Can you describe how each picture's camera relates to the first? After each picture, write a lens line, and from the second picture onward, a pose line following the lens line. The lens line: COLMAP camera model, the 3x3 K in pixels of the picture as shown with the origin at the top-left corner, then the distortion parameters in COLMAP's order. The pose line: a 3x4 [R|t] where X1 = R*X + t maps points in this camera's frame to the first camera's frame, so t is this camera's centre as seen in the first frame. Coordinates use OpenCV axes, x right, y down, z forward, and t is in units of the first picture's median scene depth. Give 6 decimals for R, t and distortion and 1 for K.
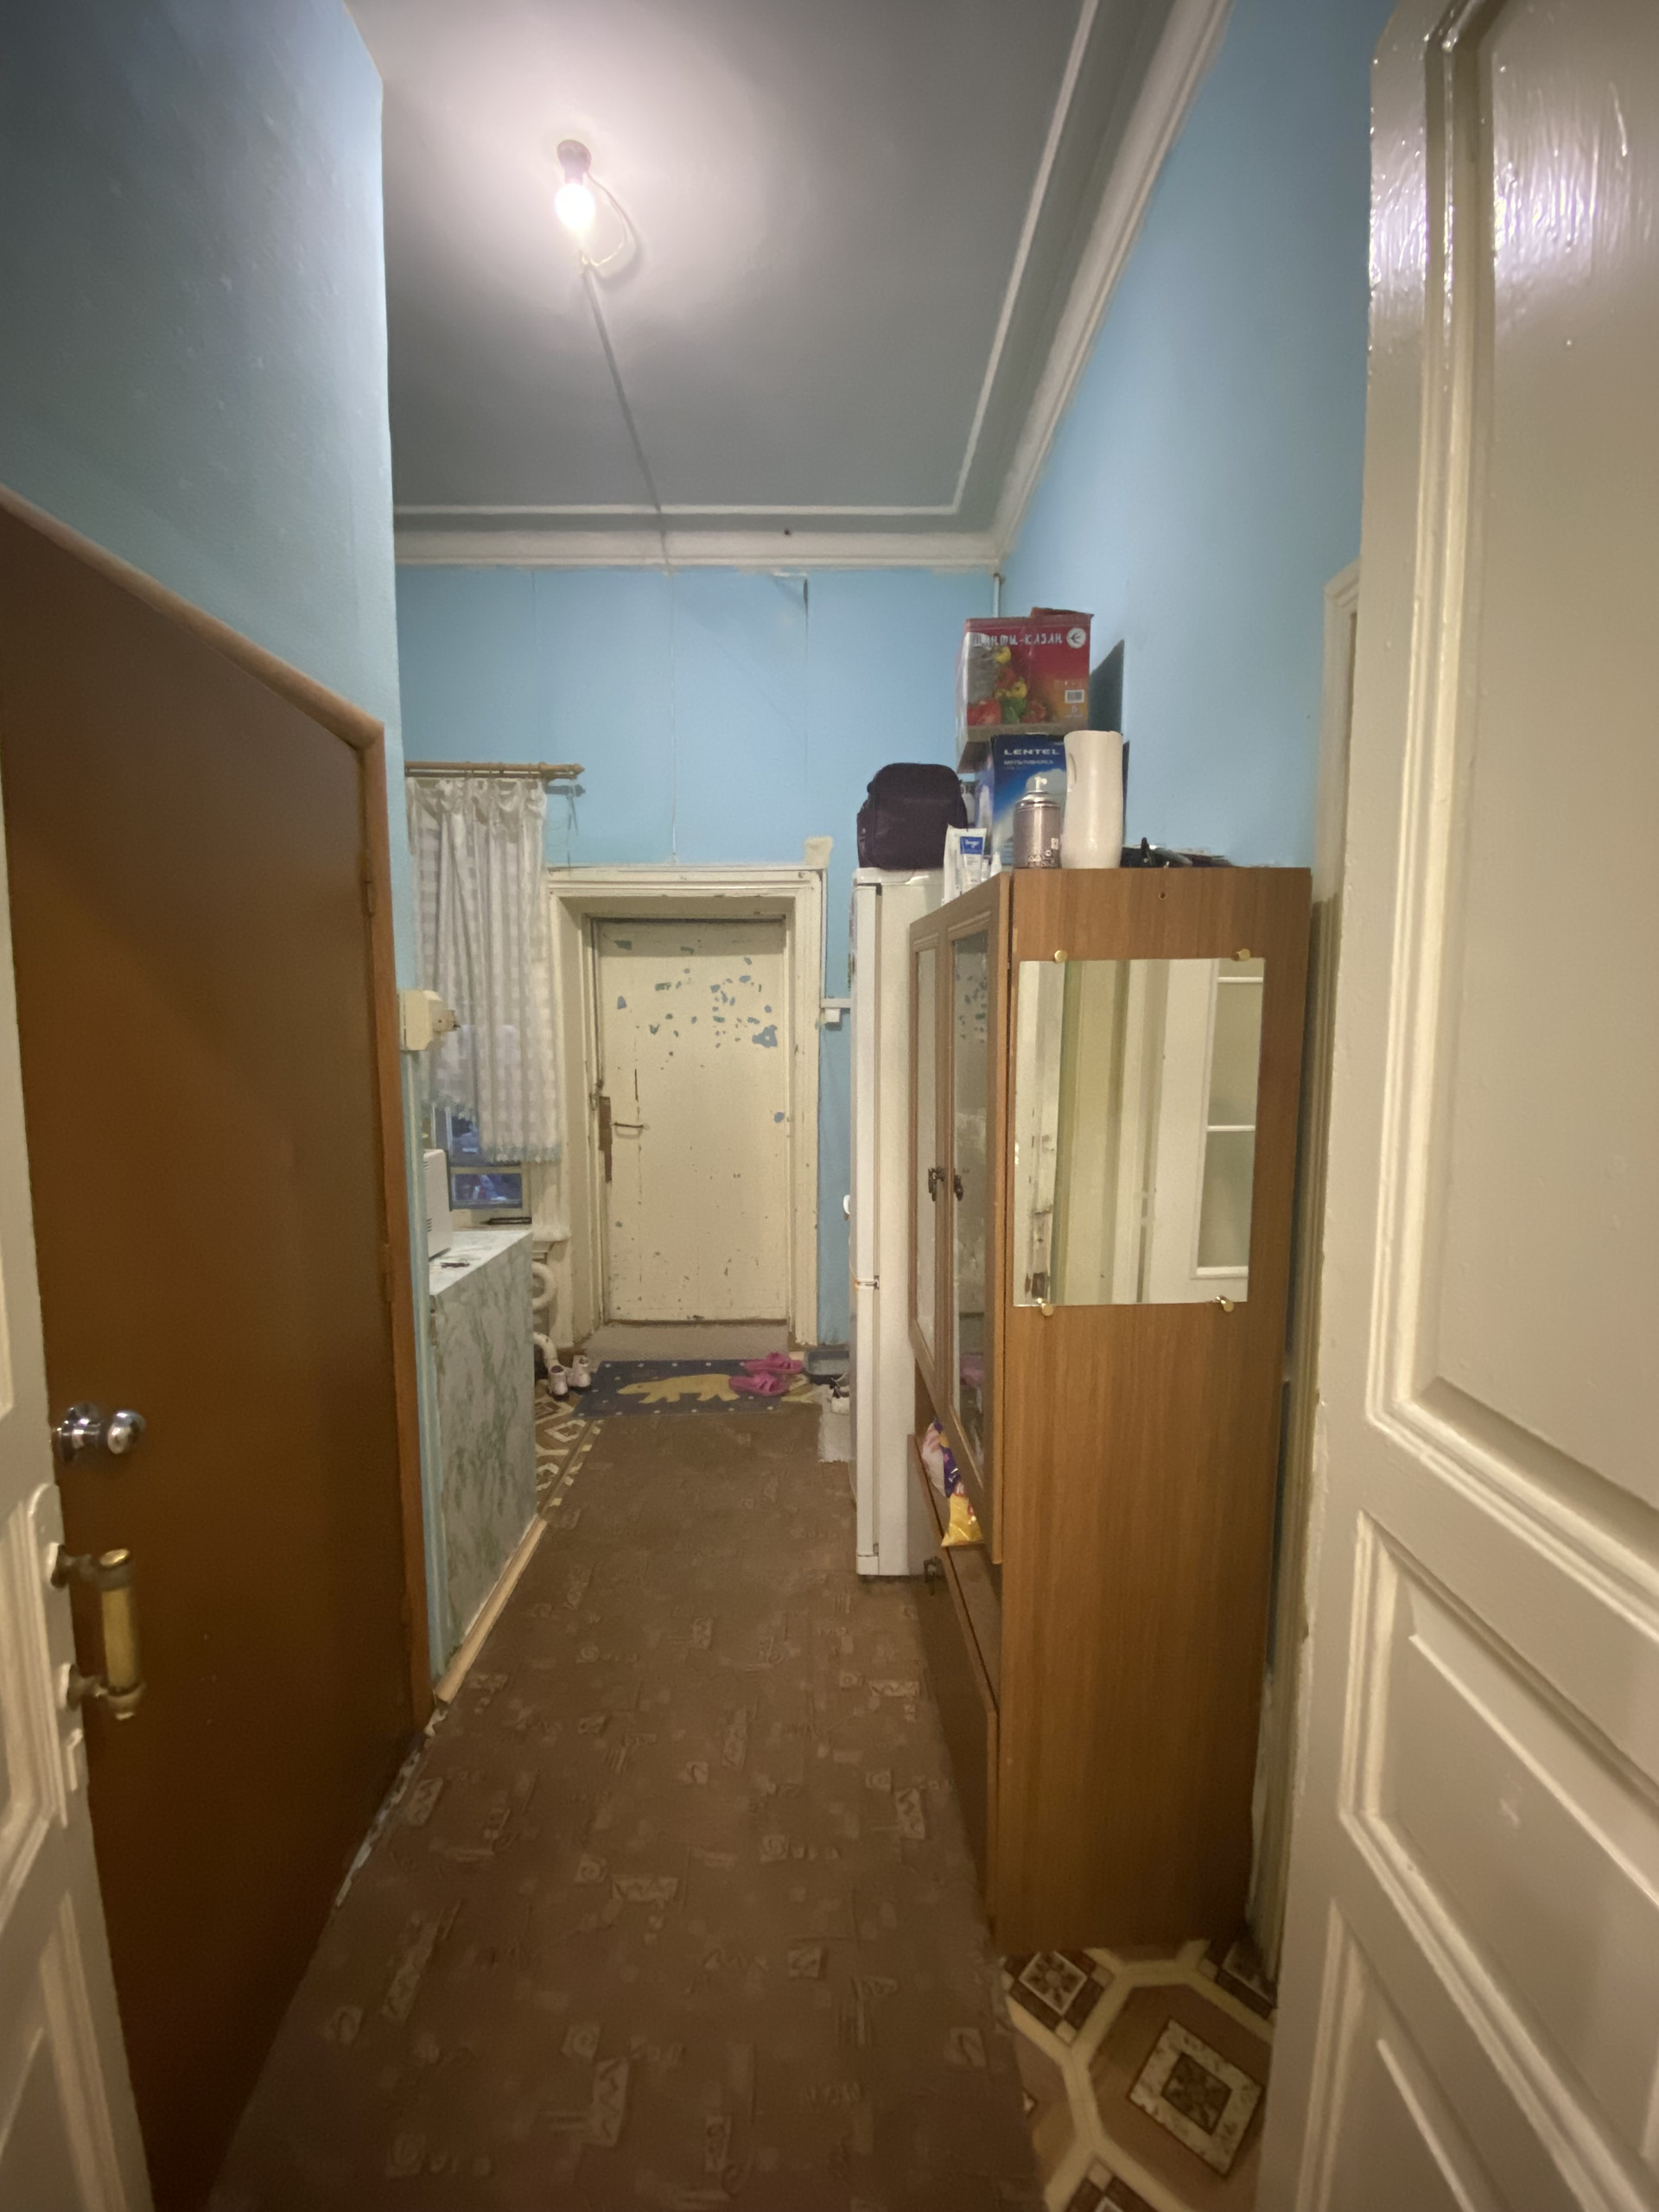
lens RADIAL K [[875.6, 0, 845.1], [0, 875.6, 1101.2], [0, 0, 1]] dist [0.018860, -0.000082]
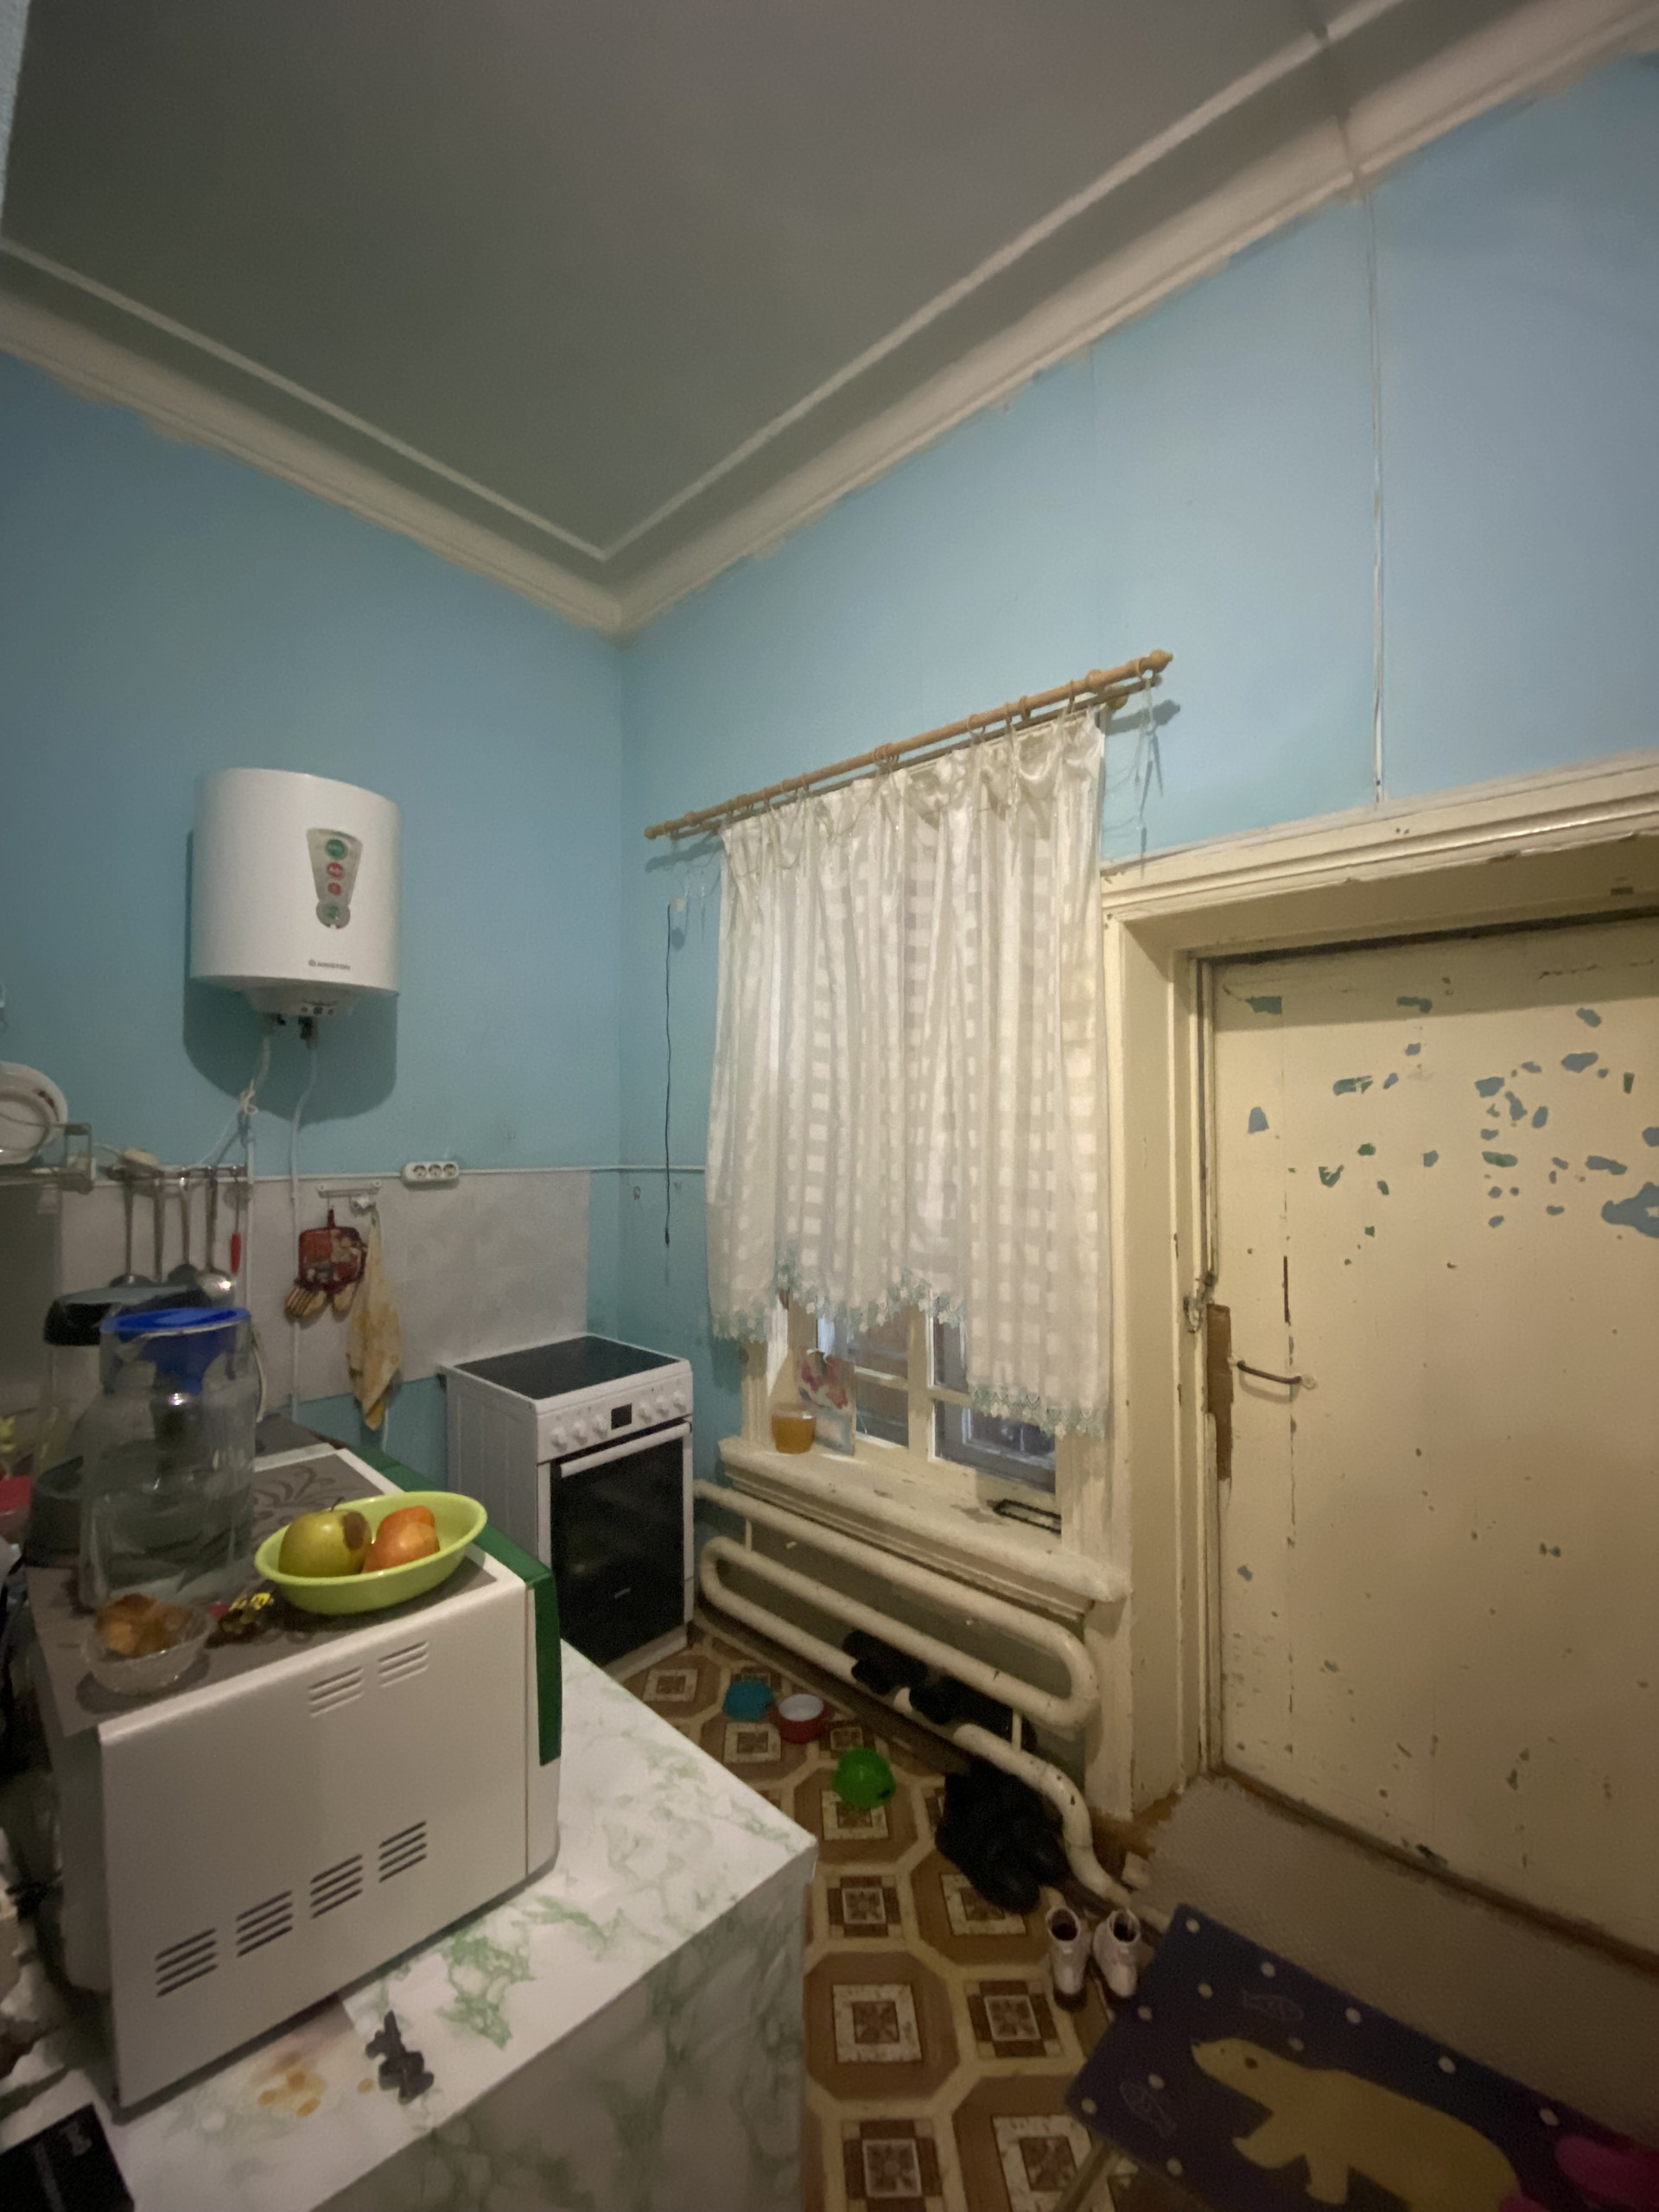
lens RADIAL K [[900.3, 0, 829.5], [0, 900.3, 1101.8], [0, 0, 1]] dist [0.029167, -0.027474]
pose [[0.718534, -0.012872, -0.695373, -0.075087], [-0.066106, 0.994038, -0.086708, -0.064590], [0.692344, 0.108271, 0.713399, 0.483760]]
